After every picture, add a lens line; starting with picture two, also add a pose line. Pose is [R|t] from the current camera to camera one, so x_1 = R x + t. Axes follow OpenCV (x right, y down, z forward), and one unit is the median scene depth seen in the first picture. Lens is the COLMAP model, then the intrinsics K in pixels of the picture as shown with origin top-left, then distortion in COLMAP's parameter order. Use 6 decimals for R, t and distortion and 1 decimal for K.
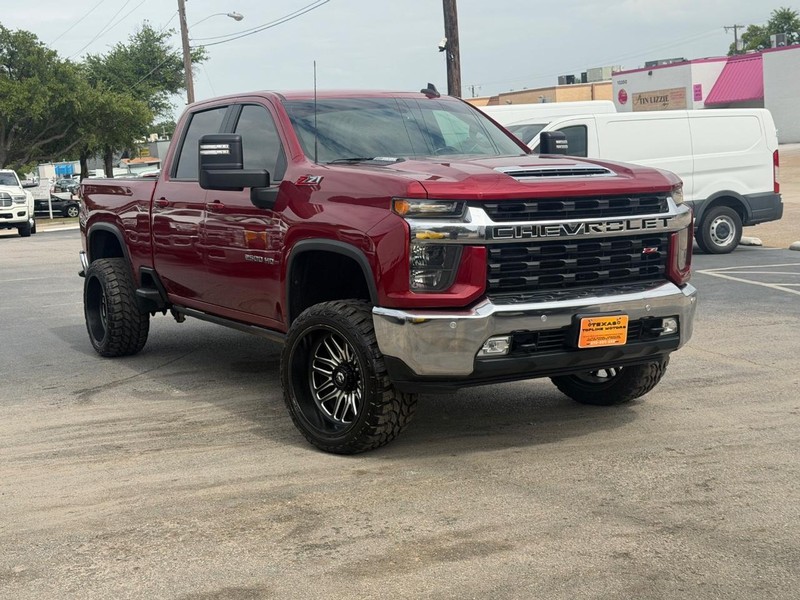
lens RADIAL K [[1207.6, 0, 400.0], [0, 1207.6, 300.0], [0, 0, 1]] dist [0.137713, -0.020697]
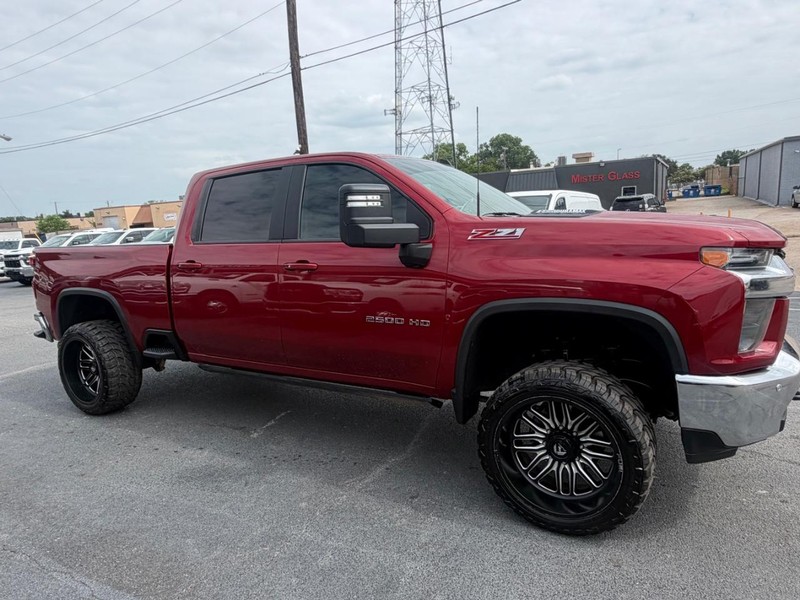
lens RADIAL K [[522.7, 0, 389.3], [0, 522.7, 304.3], [0, 0, 1]] dist [0.002529, 0.002117]
pose [[0.870793, -0.068037, 0.486919, -0.372772], [0.066552, 0.997575, 0.020371, -0.064622], [-0.487124, 0.014666, 0.873210, 0.760744]]
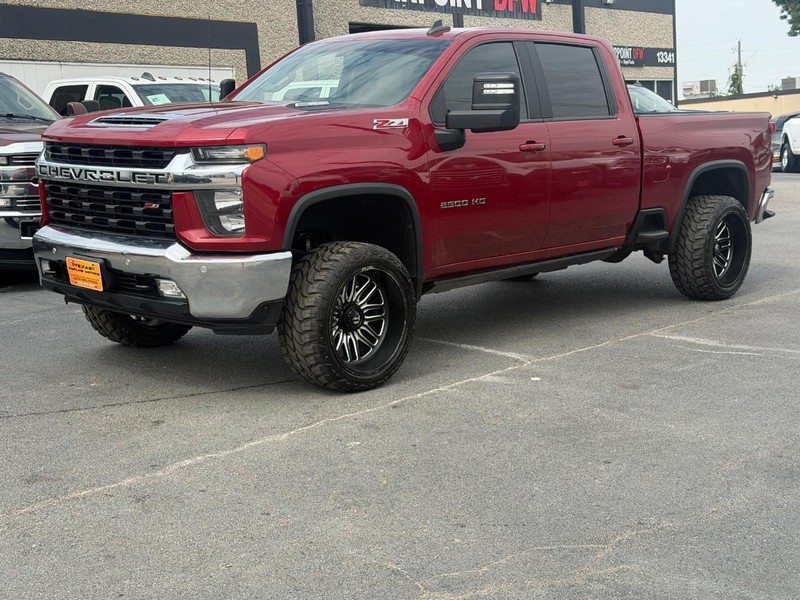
lens RADIAL K [[1207.6, 0, 400.0], [0, 1207.6, 300.0], [0, 0, 1]] dist [0.137713, -0.020697]
pose [[0.286557, 0.177529, -0.941471, 1.237669], [-0.109265, 0.982326, 0.151976, -0.141628], [0.951812, 0.059320, 0.300891, 0.934076]]
